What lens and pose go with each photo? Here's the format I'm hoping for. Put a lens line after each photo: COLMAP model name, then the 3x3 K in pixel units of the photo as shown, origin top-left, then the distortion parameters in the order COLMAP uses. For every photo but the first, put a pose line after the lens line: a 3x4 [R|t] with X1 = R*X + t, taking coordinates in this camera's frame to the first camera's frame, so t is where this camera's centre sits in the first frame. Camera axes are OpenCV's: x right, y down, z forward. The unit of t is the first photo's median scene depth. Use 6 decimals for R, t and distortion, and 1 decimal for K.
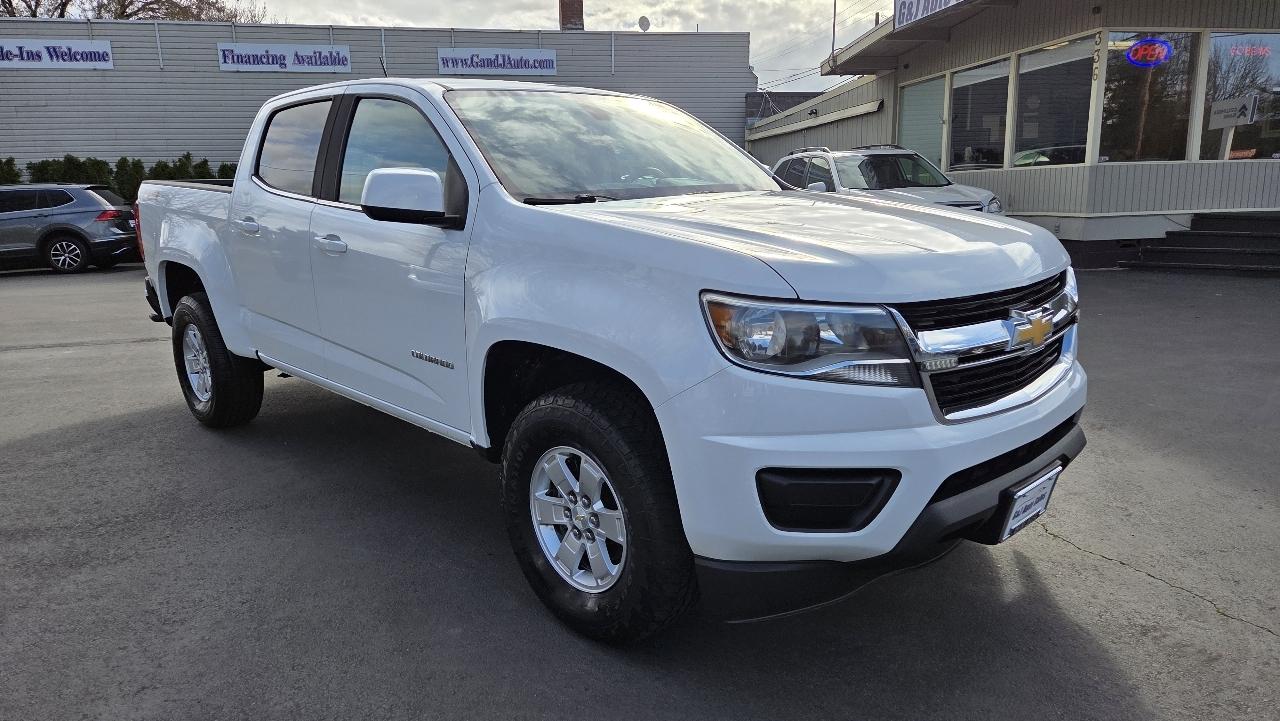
lens RADIAL K [[858.9, 0, 640.0], [0, 858.9, 360.5], [0, 0, 1]] dist [0.077861, -0.072736]
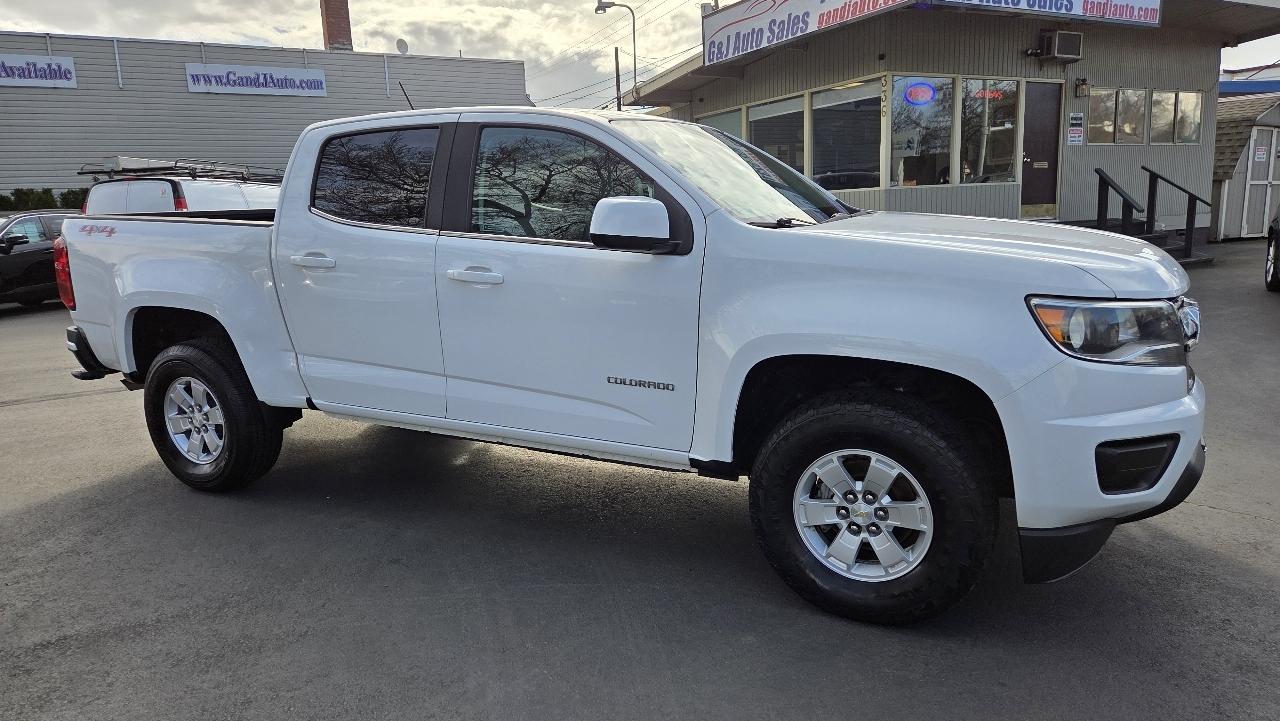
lens RADIAL K [[871.8, 0, 634.0], [0, 871.8, 350.2], [0, 0, 1]] dist [0.082423, -0.073100]
pose [[0.949472, -0.065334, 0.306976, -0.183262], [0.078177, 0.996497, -0.029716, -0.003419], [-0.303959, 0.052213, 0.951253, 0.007265]]
